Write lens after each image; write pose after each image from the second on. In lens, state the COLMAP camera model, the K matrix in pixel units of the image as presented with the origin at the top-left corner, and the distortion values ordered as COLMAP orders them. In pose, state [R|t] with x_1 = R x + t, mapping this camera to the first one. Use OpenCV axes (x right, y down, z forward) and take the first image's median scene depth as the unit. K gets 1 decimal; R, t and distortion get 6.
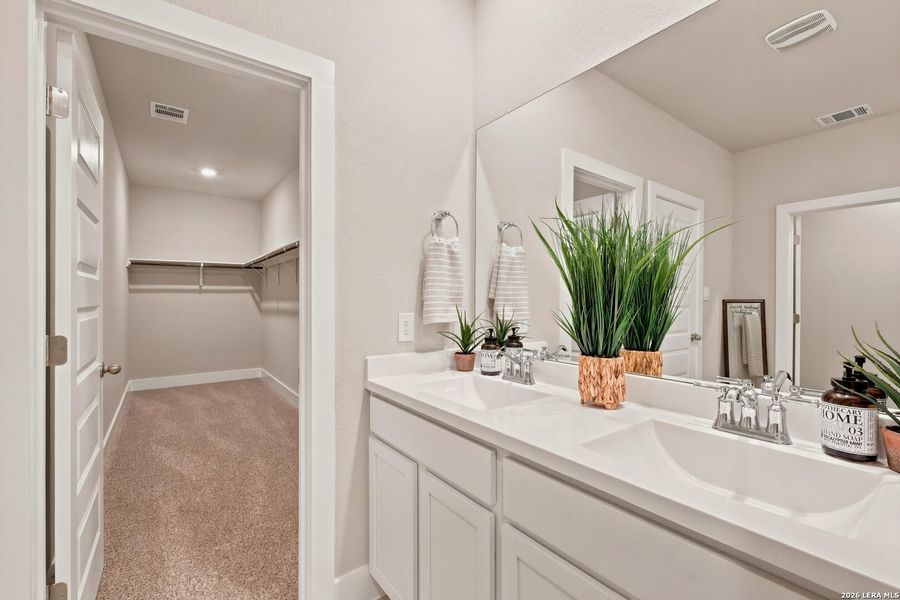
lens RADIAL K [[397.2, 0, 448.6], [0, 397.2, 294.5], [0, 0, 1]] dist [-0.000665, -0.000598]
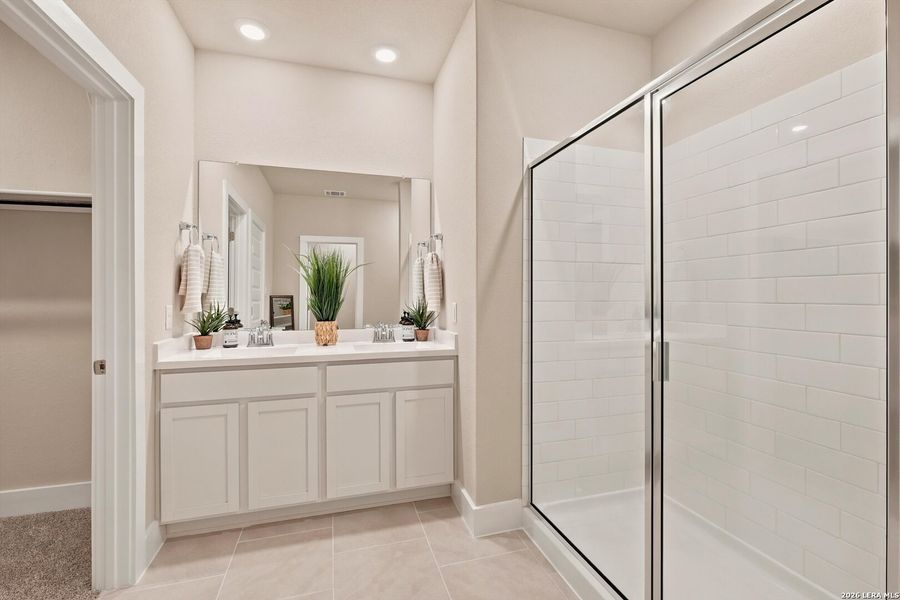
lens RADIAL K [[397.2, 0, 448.6], [0, 397.2, 294.5], [0, 0, 1]] dist [-0.000665, -0.000598]
pose [[0.345700, -0.001778, 0.938343, -0.928337], [-0.001657, 0.999995, 0.002505, 0.009653], [-0.938344, -0.002421, 0.345696, -0.203722]]
